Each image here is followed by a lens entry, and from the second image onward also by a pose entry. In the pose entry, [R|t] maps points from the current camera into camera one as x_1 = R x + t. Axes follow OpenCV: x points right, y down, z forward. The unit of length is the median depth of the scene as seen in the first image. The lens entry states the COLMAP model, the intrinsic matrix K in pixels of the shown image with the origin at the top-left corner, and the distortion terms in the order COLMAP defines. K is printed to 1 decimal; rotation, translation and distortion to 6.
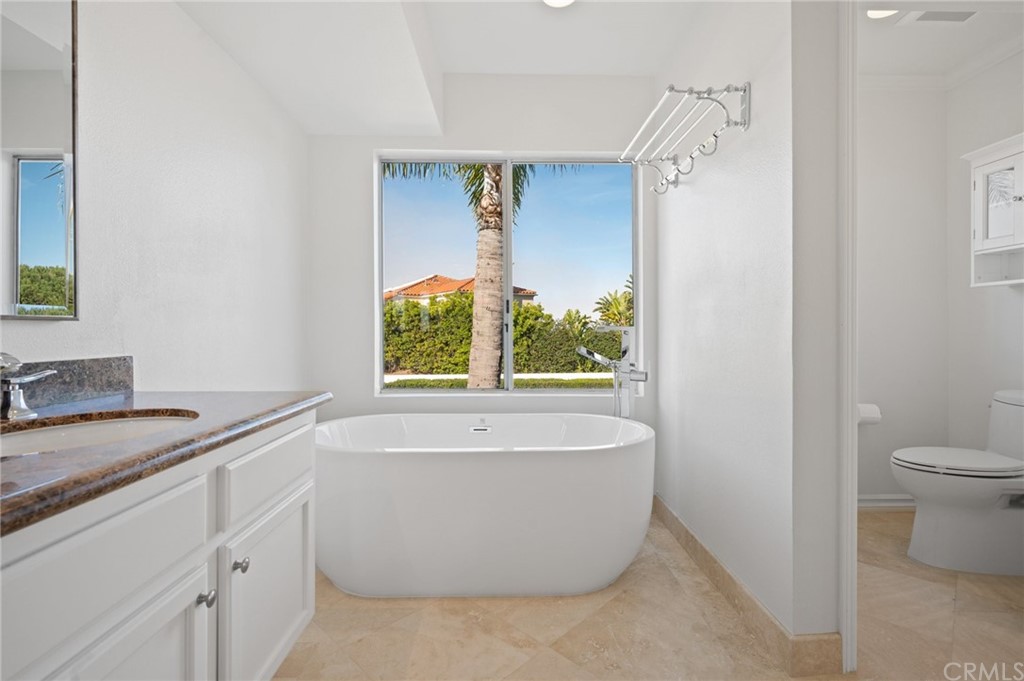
lens RADIAL K [[474.0, 0, 512.1], [0, 474.0, 334.8], [0, 0, 1]] dist [-0.001538, 0.000241]
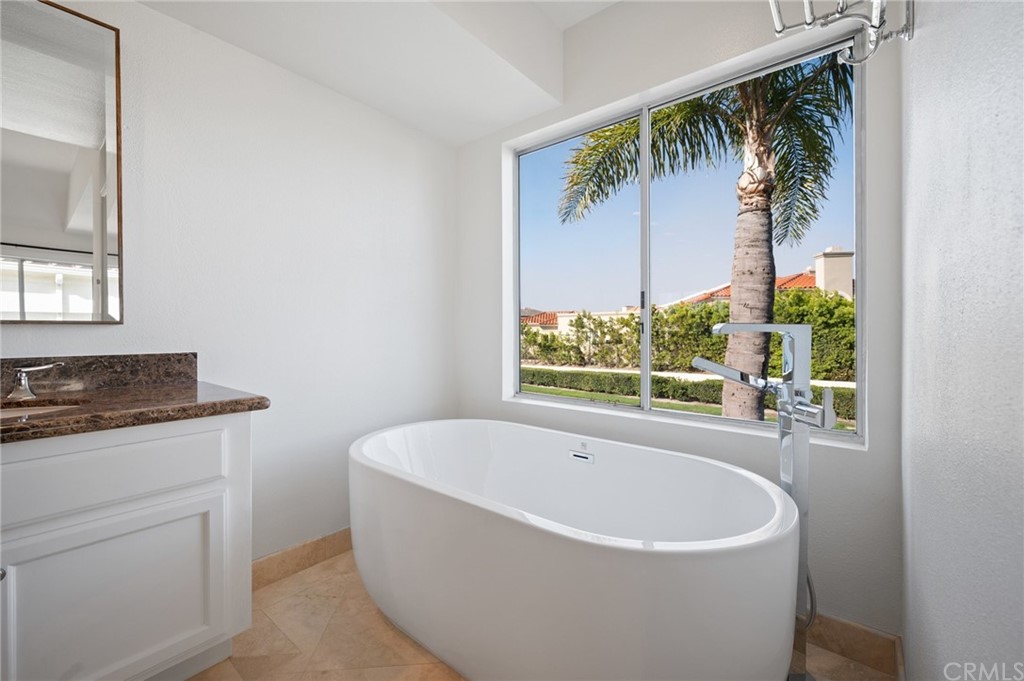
lens RADIAL K [[418.6, 0, 514.2], [0, 418.6, 335.8], [0, 0, 1]] dist [0.000440, -0.000179]
pose [[0.762381, 0.005911, -0.647102, 0.117695], [-0.004954, 0.999982, 0.003298, -0.001438], [0.647110, 0.000691, 0.762396, 0.154291]]
